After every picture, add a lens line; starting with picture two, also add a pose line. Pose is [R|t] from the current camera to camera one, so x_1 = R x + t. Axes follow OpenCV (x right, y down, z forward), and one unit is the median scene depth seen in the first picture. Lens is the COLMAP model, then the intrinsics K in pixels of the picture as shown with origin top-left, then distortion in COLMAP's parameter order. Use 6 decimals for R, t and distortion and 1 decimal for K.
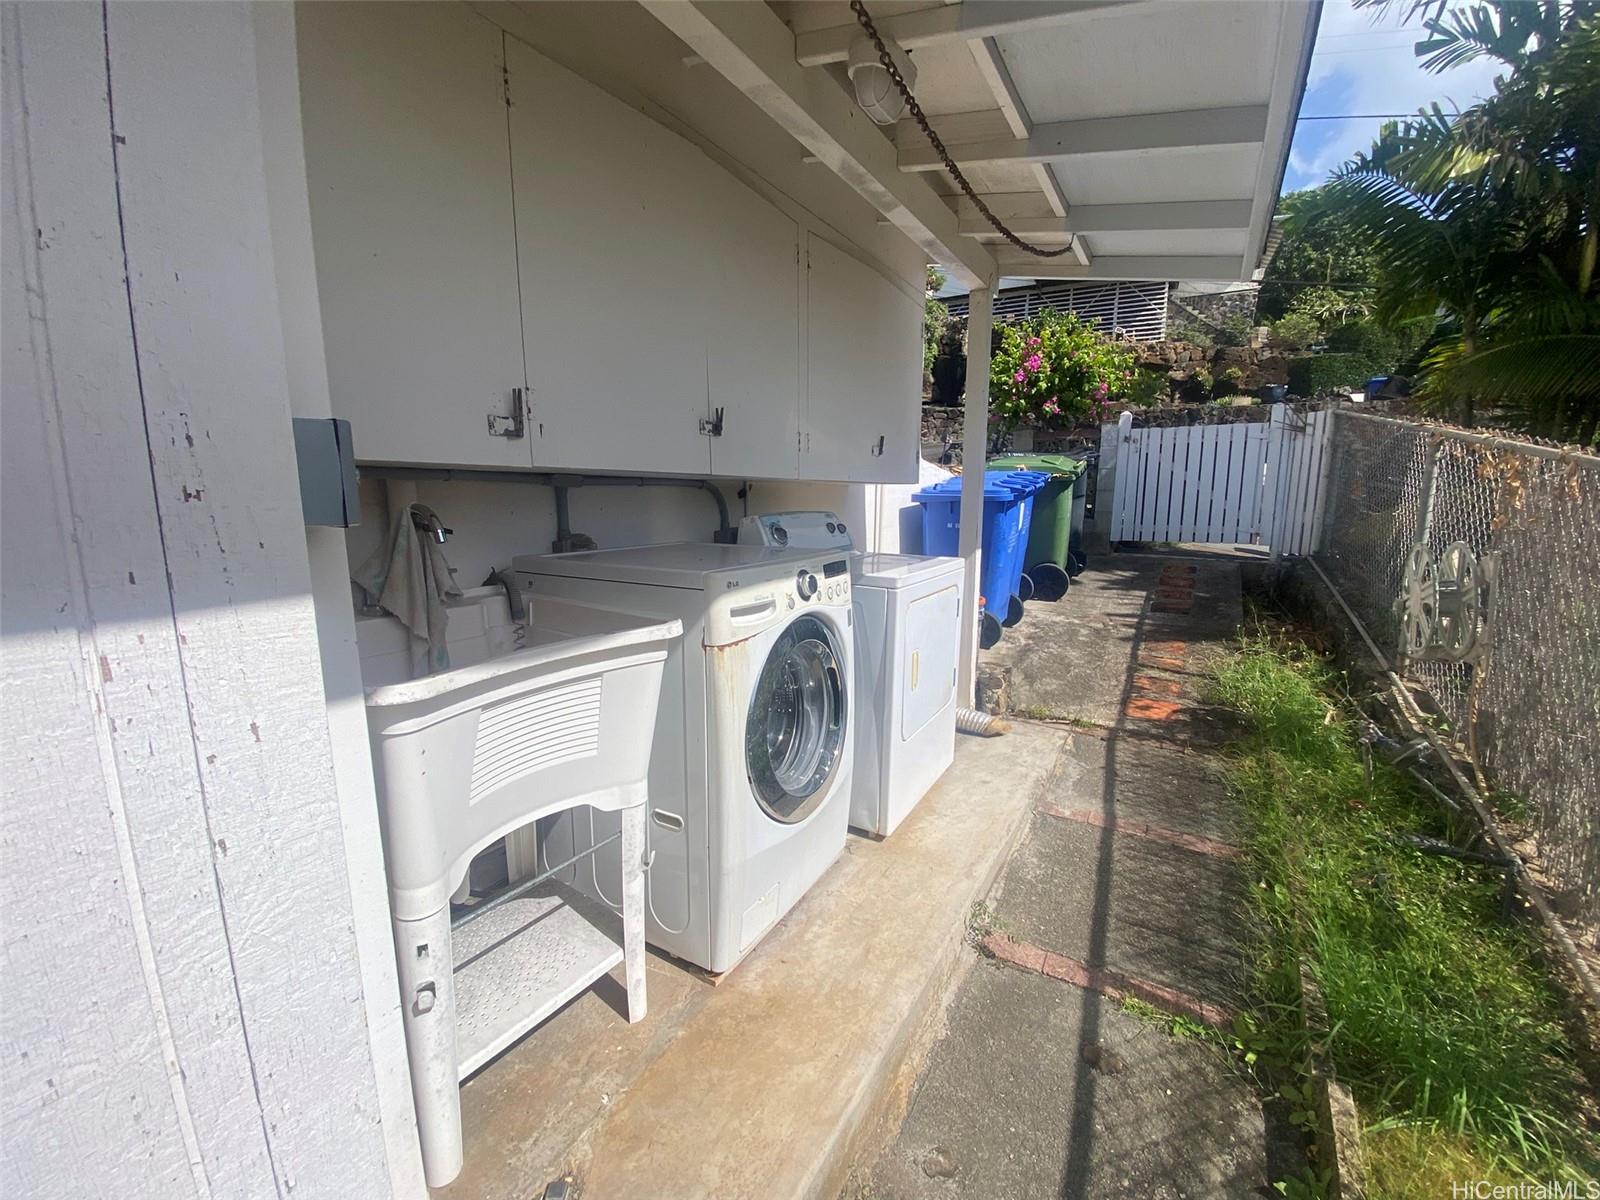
lens RADIAL K [[640.2, 0, 800.0], [0, 640.2, 600.0], [0, 0, 1]] dist [0.015337, -0.018376]
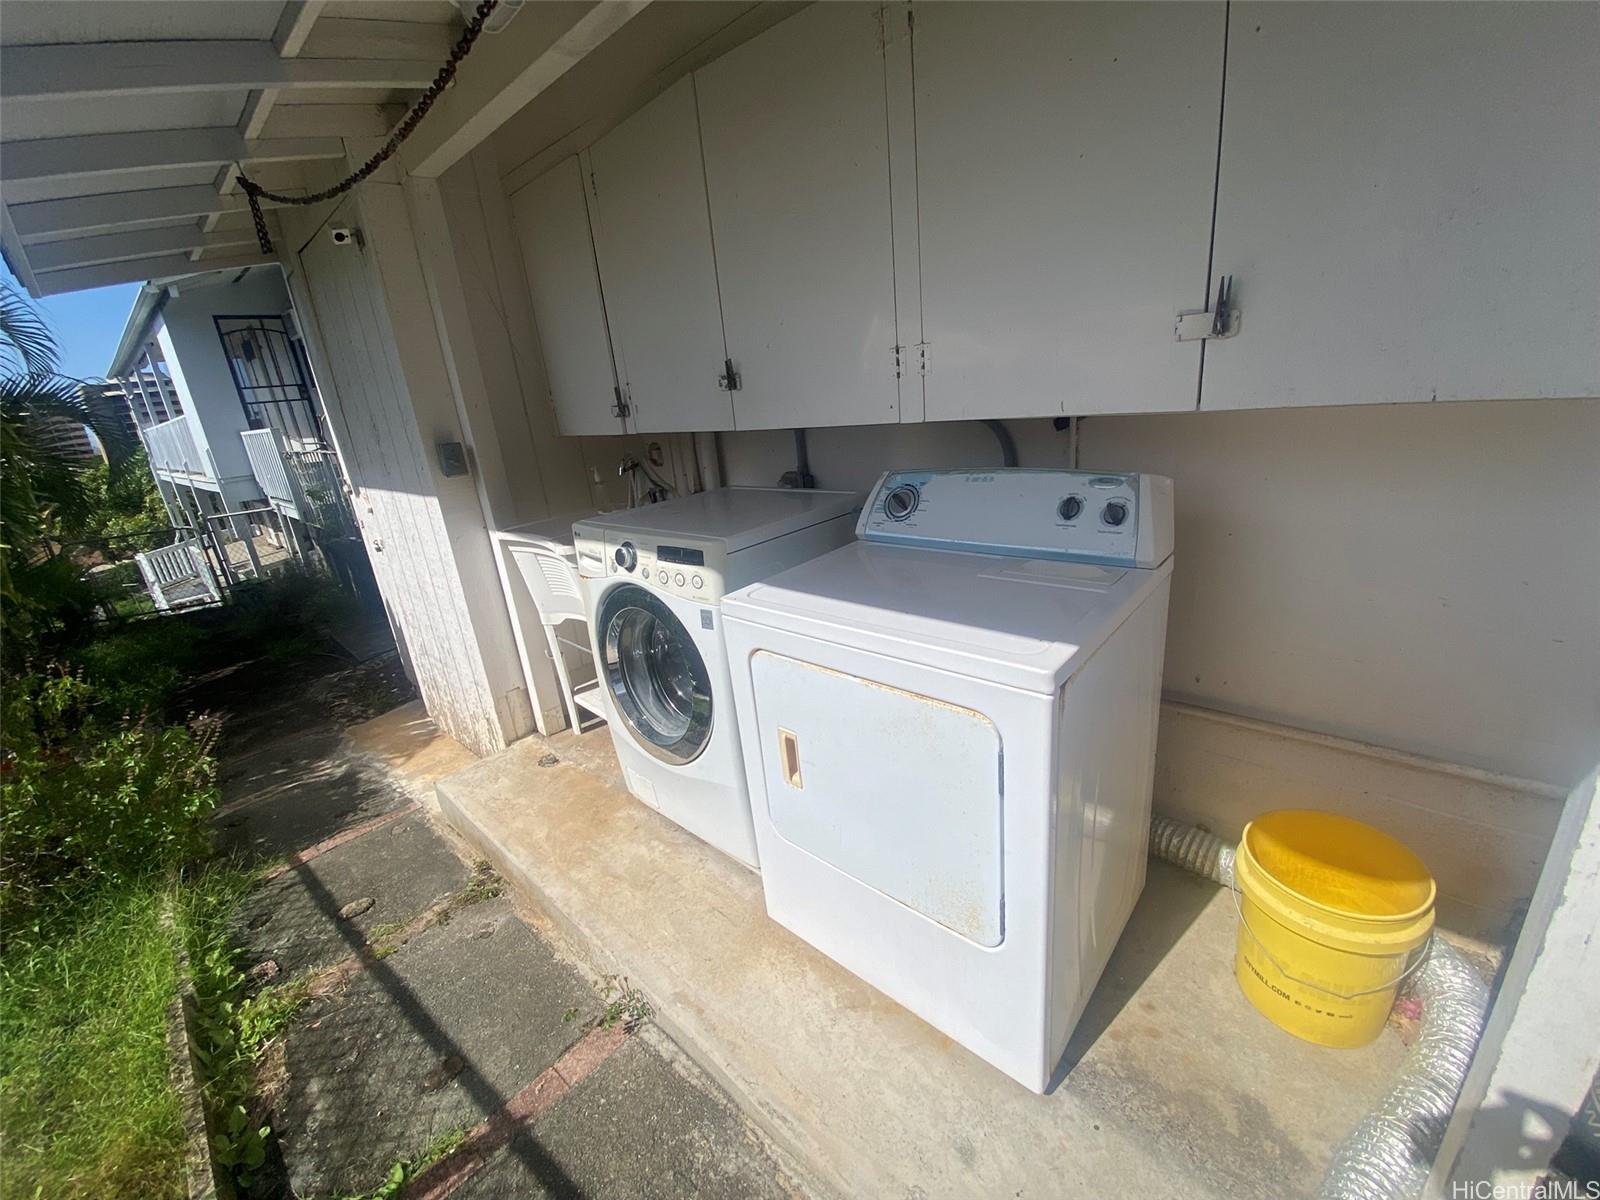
lens RADIAL K [[640.2, 0, 800.0], [0, 640.2, 600.0], [0, 0, 1]] dist [0.015337, -0.018376]
pose [[-0.196960, 0.329544, -0.923367, 0.939496], [-0.062884, 0.935631, 0.347334, -0.337317], [0.978393, 0.126476, -0.163559, 1.451179]]
